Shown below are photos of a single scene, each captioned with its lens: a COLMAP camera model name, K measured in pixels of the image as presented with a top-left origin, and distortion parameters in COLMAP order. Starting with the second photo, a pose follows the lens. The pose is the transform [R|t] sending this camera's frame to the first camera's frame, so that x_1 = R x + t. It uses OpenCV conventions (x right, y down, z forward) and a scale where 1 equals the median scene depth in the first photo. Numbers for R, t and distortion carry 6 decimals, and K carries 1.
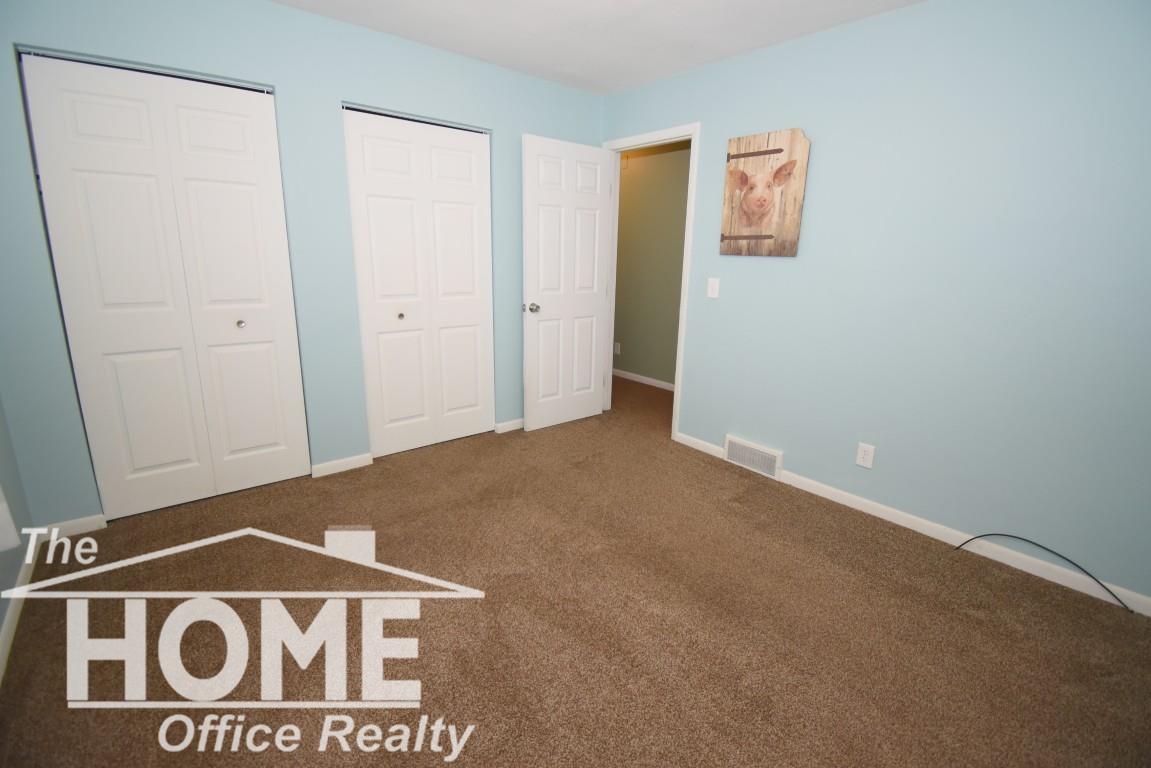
lens RADIAL K [[505.6, 0, 580.7], [0, 505.6, 371.8], [0, 0, 1]] dist [0.025306, -0.030229]
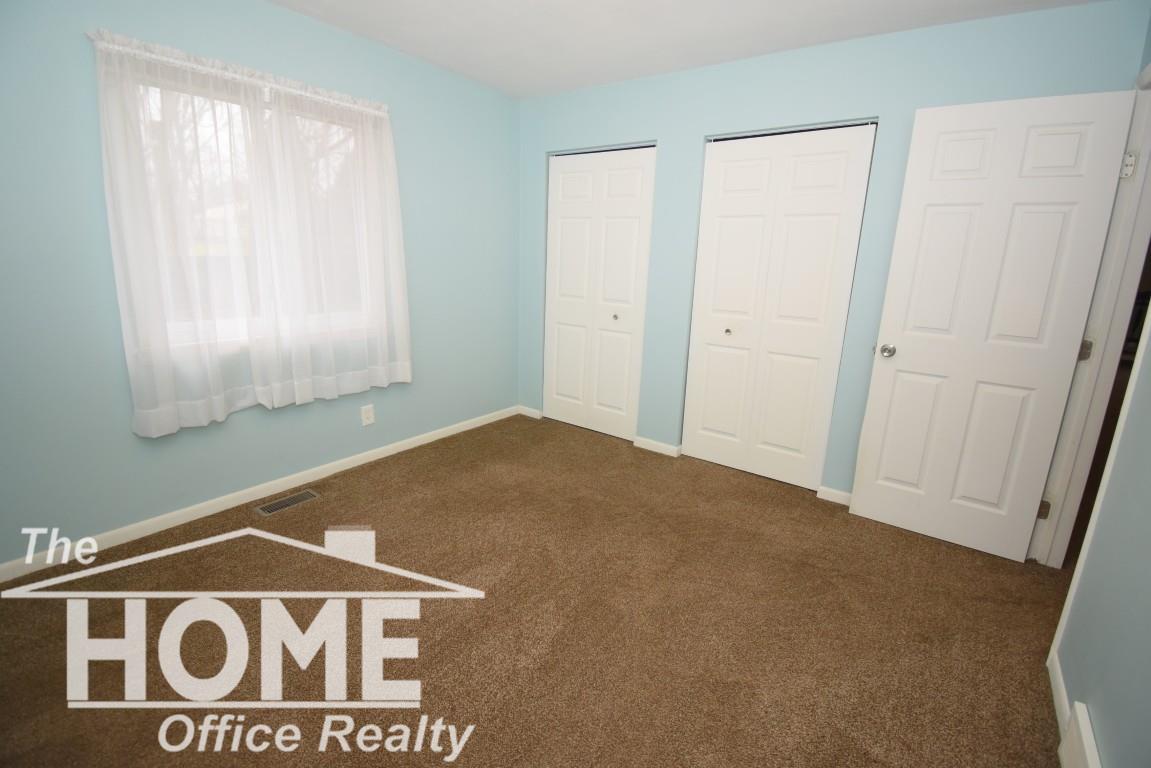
lens RADIAL K [[505.6, 0, 580.7], [0, 505.6, 371.8], [0, 0, 1]] dist [0.025306, -0.030229]
pose [[0.238482, 0.198910, -0.950558, 0.514841], [-0.257036, 0.956822, 0.135734, -0.087679], [0.936514, 0.211957, 0.279312, 0.421448]]
